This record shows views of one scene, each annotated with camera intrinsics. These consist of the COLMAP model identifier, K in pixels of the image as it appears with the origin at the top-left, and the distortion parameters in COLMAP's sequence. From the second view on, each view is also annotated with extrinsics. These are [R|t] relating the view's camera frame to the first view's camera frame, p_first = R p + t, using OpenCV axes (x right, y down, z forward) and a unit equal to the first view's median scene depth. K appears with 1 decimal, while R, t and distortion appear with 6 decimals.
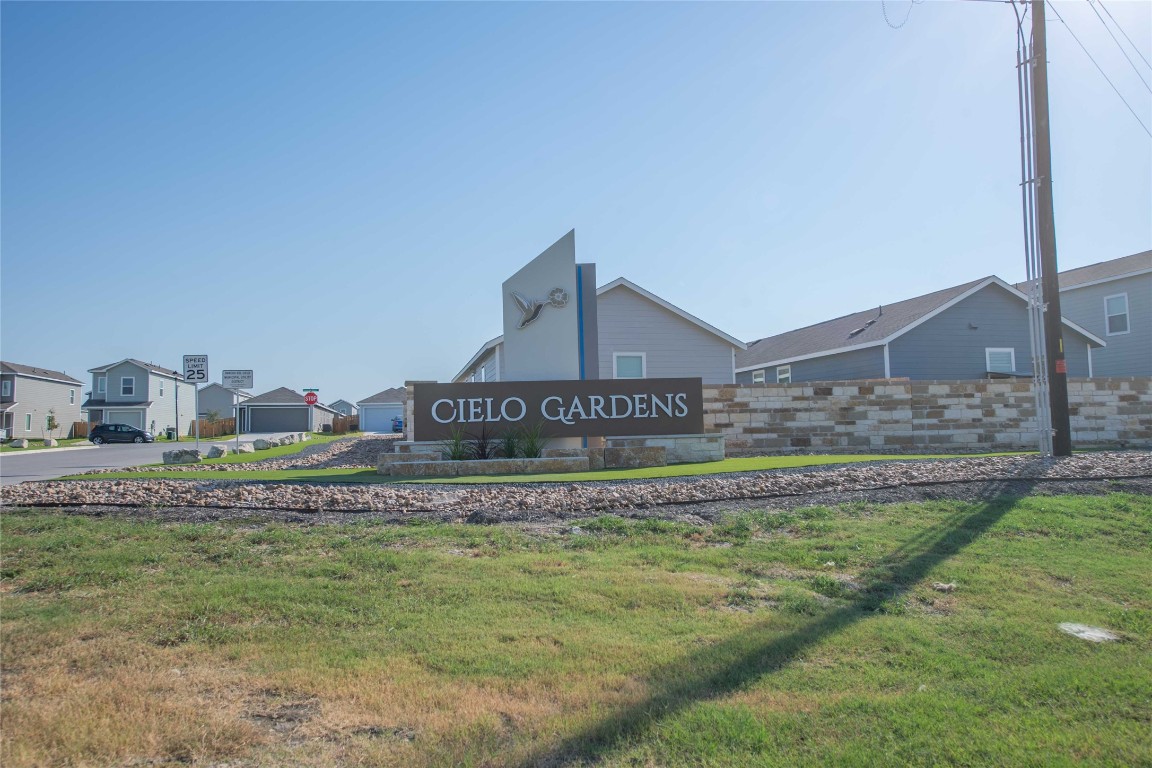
lens RADIAL K [[757.1, 0, 576.0], [0, 757.1, 384.0], [0, 0, 1]] dist [0.002278, 0.000361]
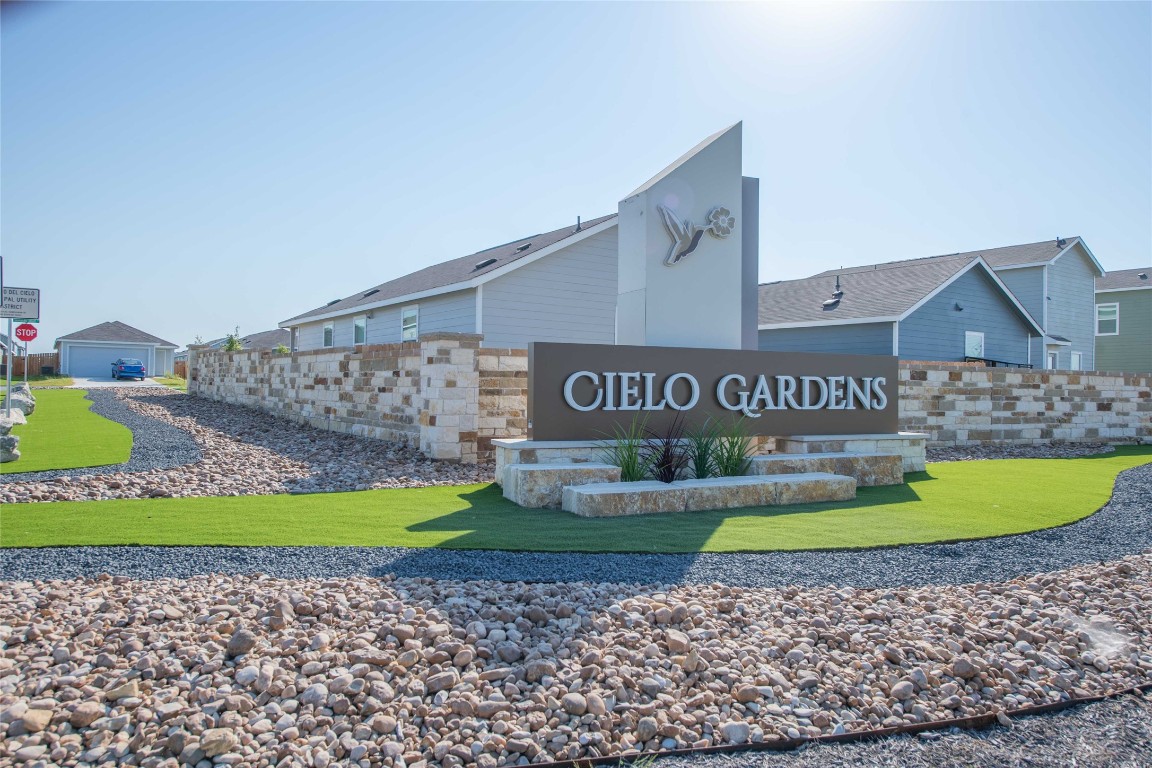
lens RADIAL K [[757.1, 0, 576.0], [0, 757.1, 384.0], [0, 0, 1]] dist [0.002278, 0.000361]
pose [[0.927124, 0.038145, 0.372808, -0.330962], [-0.061361, 0.996832, 0.050602, 0.000250], [-0.369696, -0.069790, 0.926528, 0.370705]]
